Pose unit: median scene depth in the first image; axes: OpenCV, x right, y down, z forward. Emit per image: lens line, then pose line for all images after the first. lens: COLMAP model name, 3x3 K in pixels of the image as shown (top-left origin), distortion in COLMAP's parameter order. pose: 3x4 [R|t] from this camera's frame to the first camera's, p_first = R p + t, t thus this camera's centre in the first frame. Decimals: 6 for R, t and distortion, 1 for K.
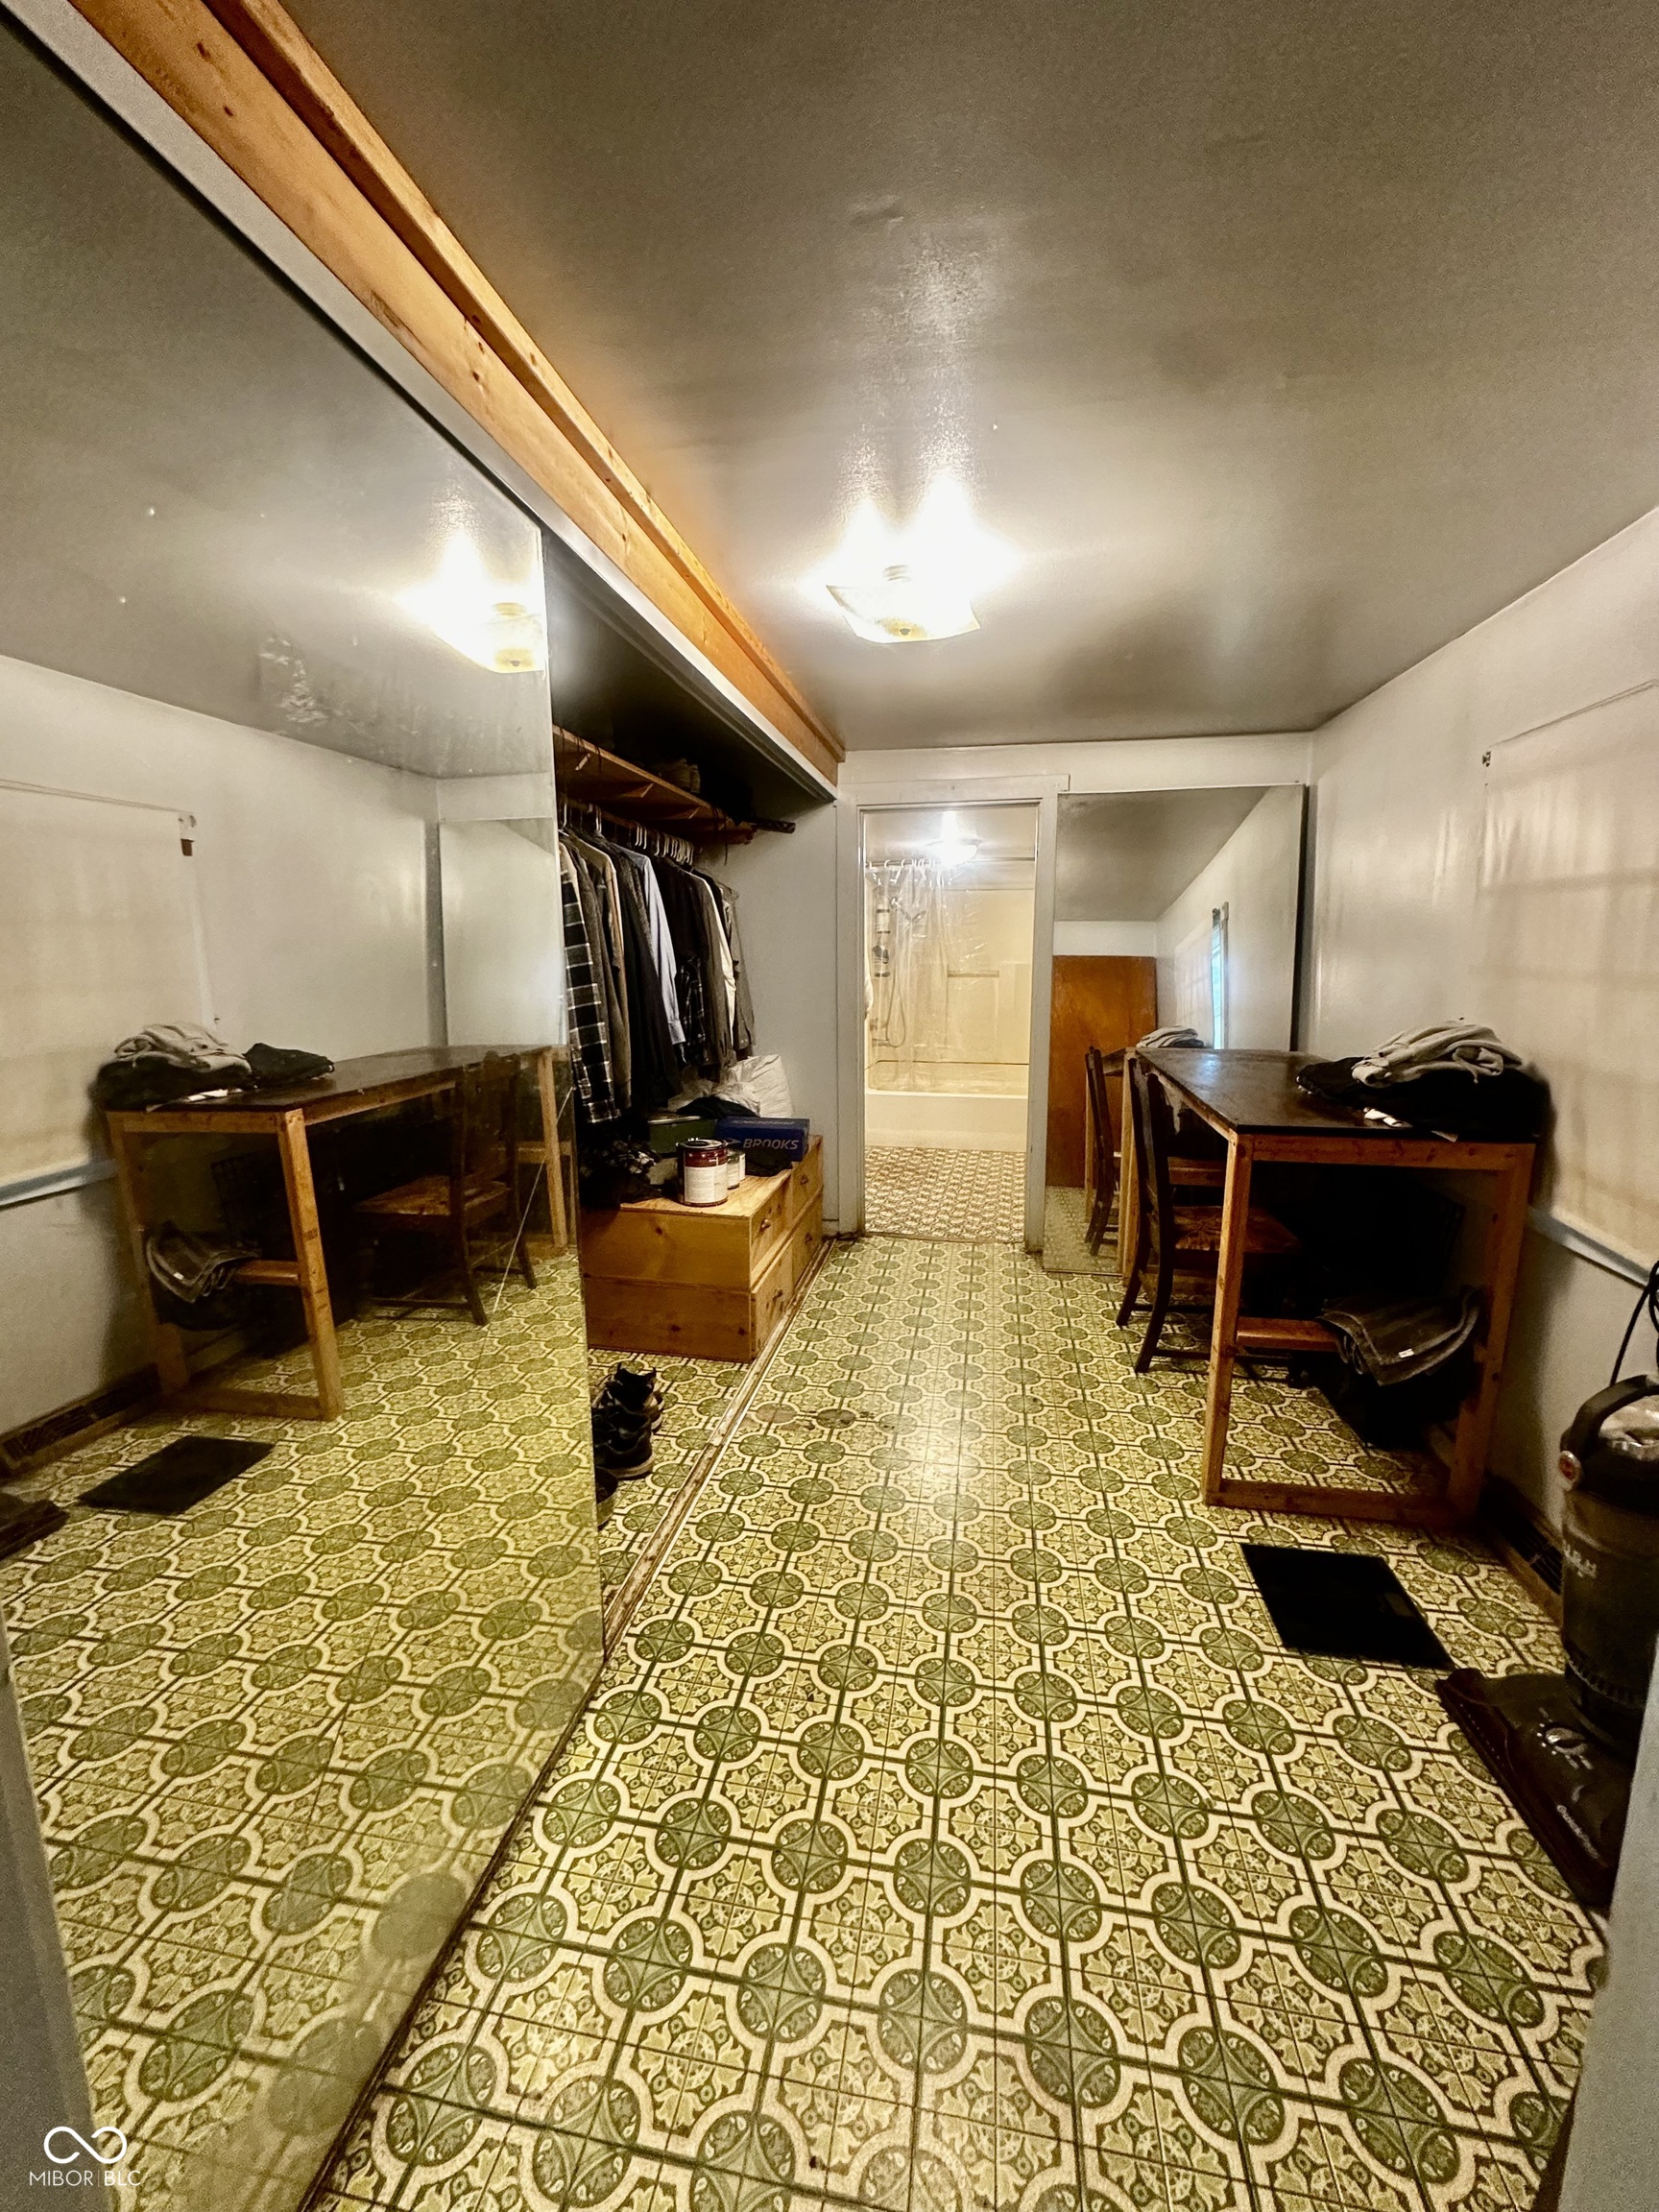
lens RADIAL K [[874.3, 0, 832.4], [0, 874.3, 1112.1], [0, 0, 1]] dist [-0.007585, 0.002250]
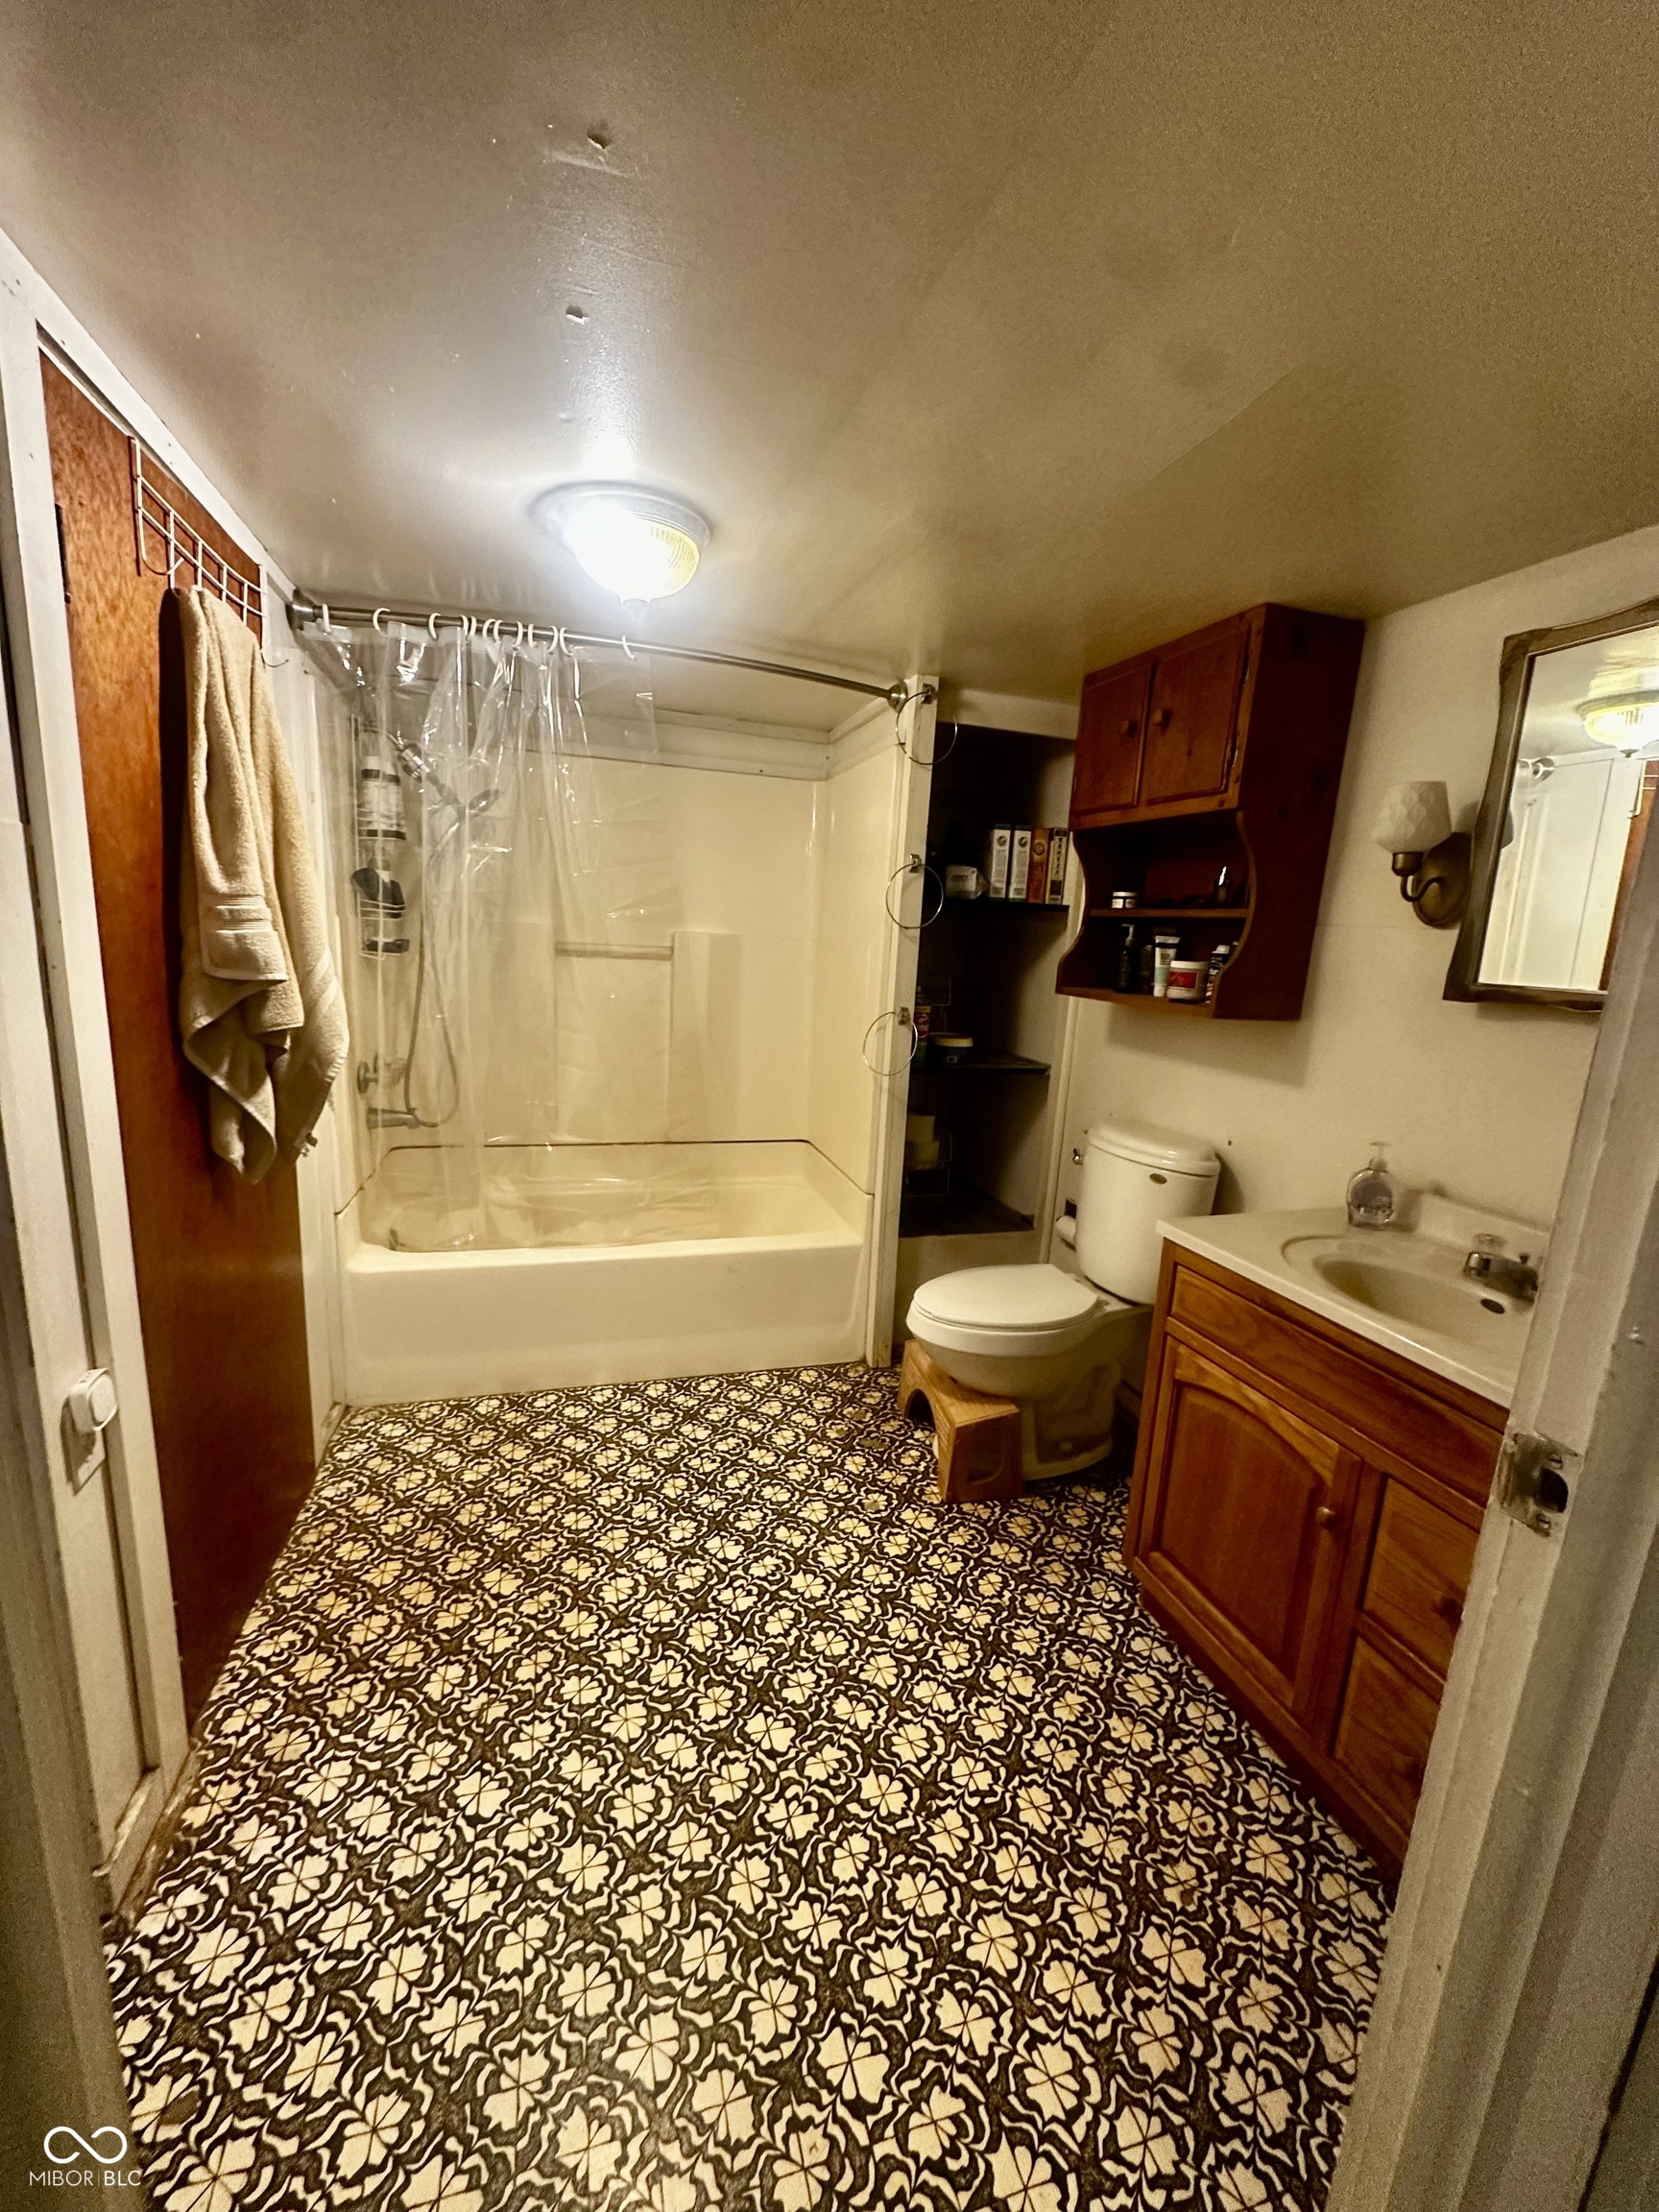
lens RADIAL K [[874.3, 0, 828.4], [0, 874.3, 1105.3], [0, 0, 1]] dist [-0.007585, 0.002250]
pose [[0.877318, -0.047091, 0.477594, 0.045270], [0.028180, 0.998512, 0.046689, -0.109929], [-0.479082, -0.027503, 0.877339, 0.626639]]
